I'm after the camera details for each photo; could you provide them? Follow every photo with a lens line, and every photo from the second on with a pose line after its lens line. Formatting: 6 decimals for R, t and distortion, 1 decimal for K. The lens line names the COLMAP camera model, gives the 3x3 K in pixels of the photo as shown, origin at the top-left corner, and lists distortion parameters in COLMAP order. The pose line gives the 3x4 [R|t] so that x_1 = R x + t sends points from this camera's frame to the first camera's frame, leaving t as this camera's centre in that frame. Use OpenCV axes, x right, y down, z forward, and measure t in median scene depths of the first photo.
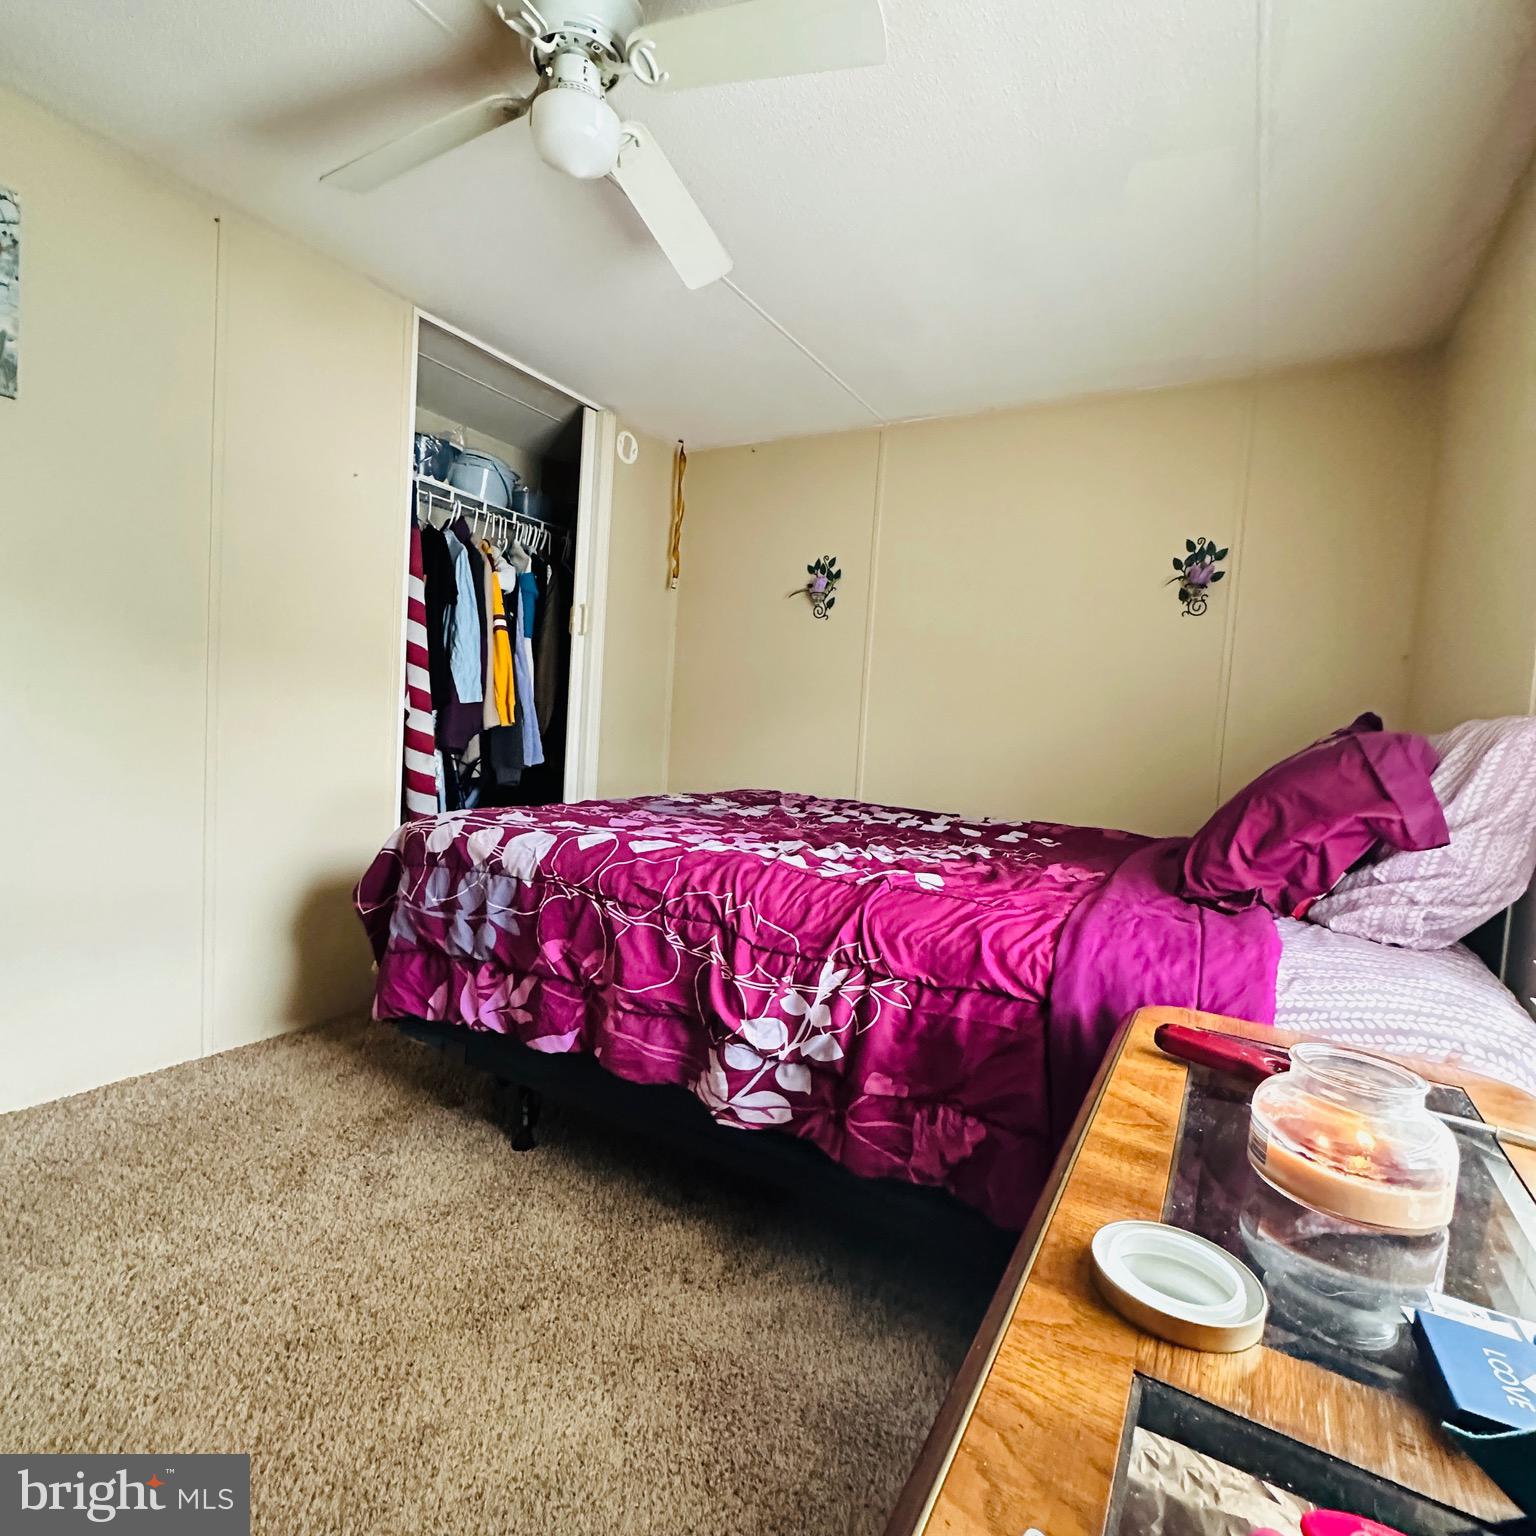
lens RADIAL K [[813.9, 0, 768.3], [0, 813.9, 759.9], [0, 0, 1]] dist [-0.006465, 0.001980]
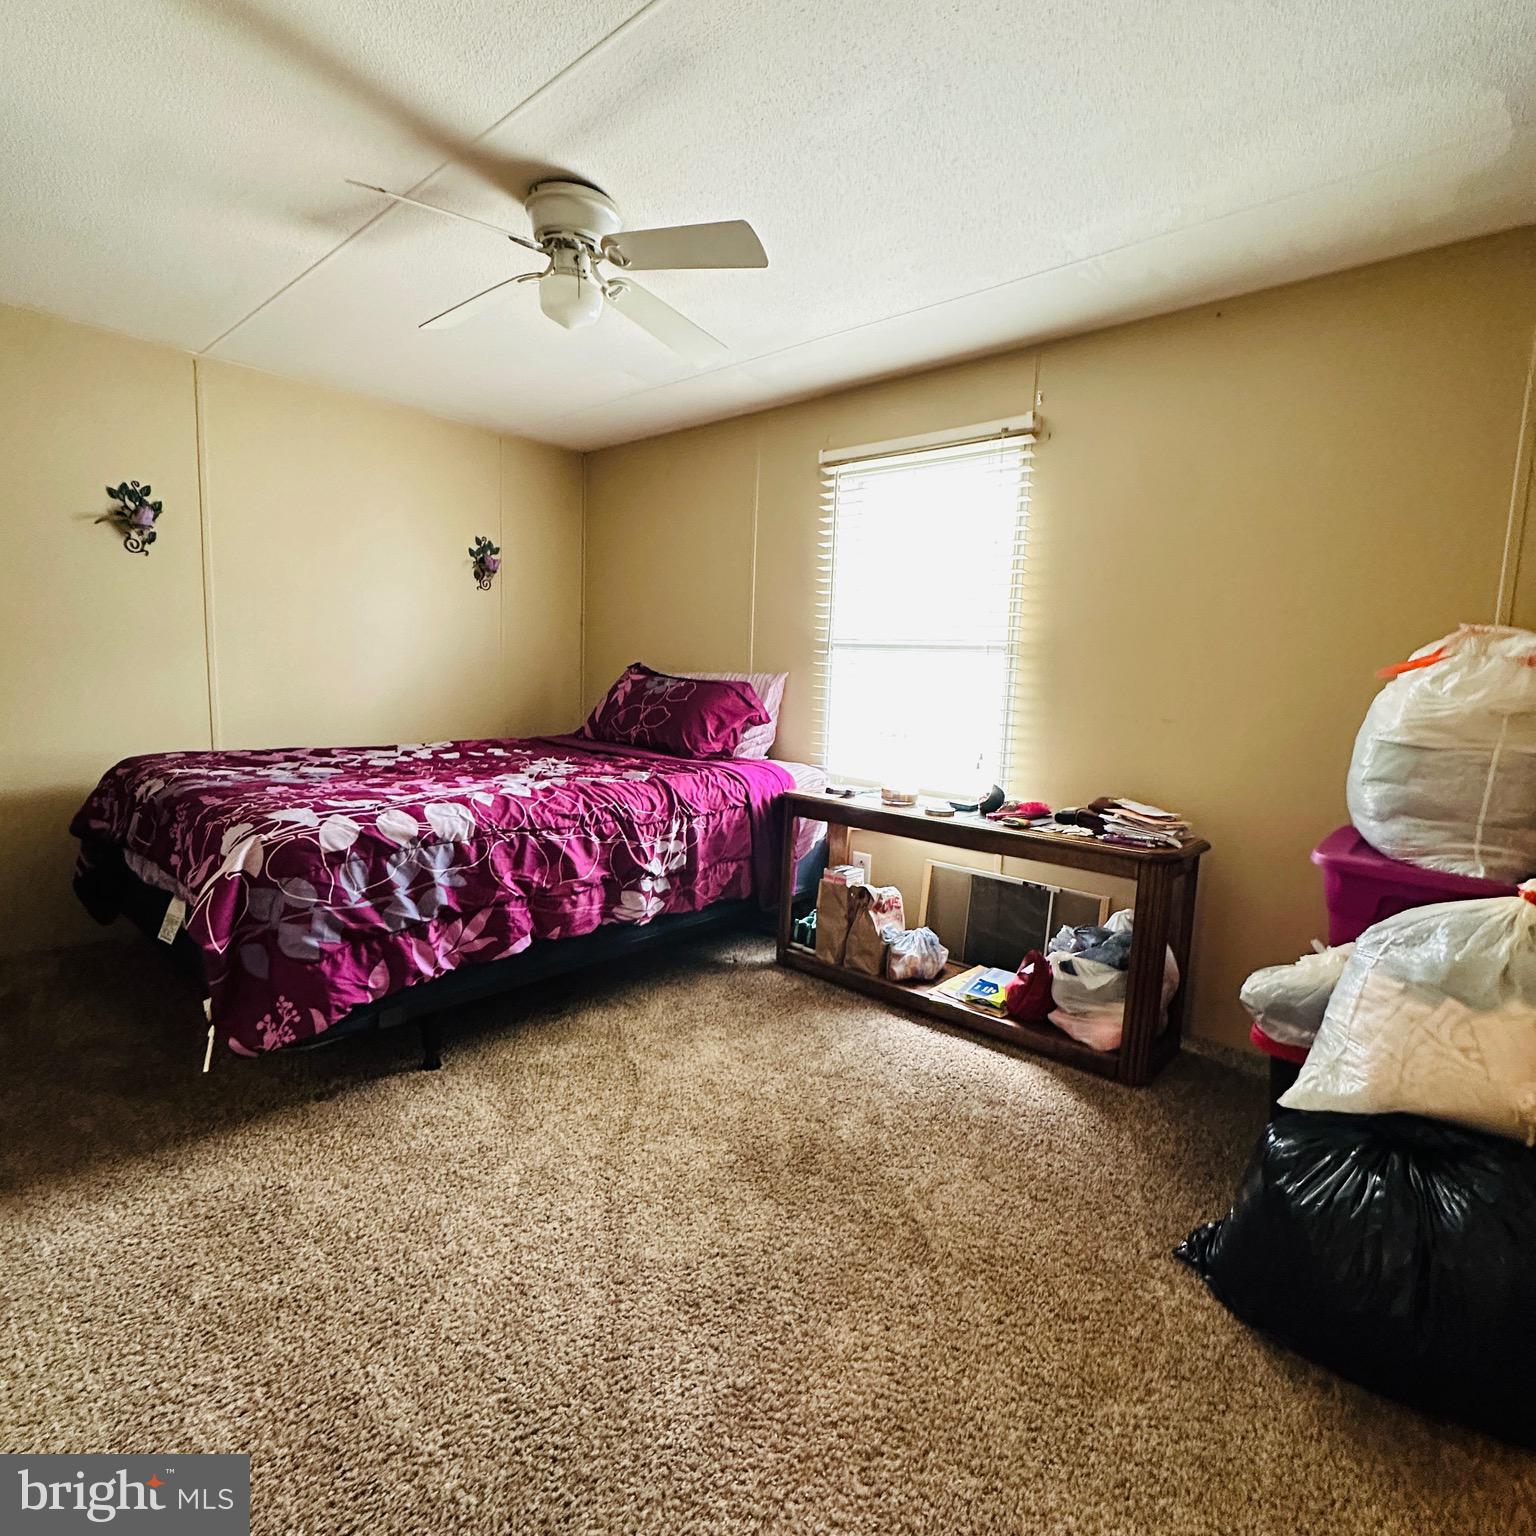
lens RADIAL K [[813.9, 0, 770.6], [0, 813.9, 768.7], [0, 0, 1]] dist [-0.006465, 0.001980]
pose [[0.194222, -0.174843, 0.965250, -1.377157], [0.022217, 0.984519, 0.173863, -0.163175], [-0.980706, -0.012323, 0.195100, 0.303975]]
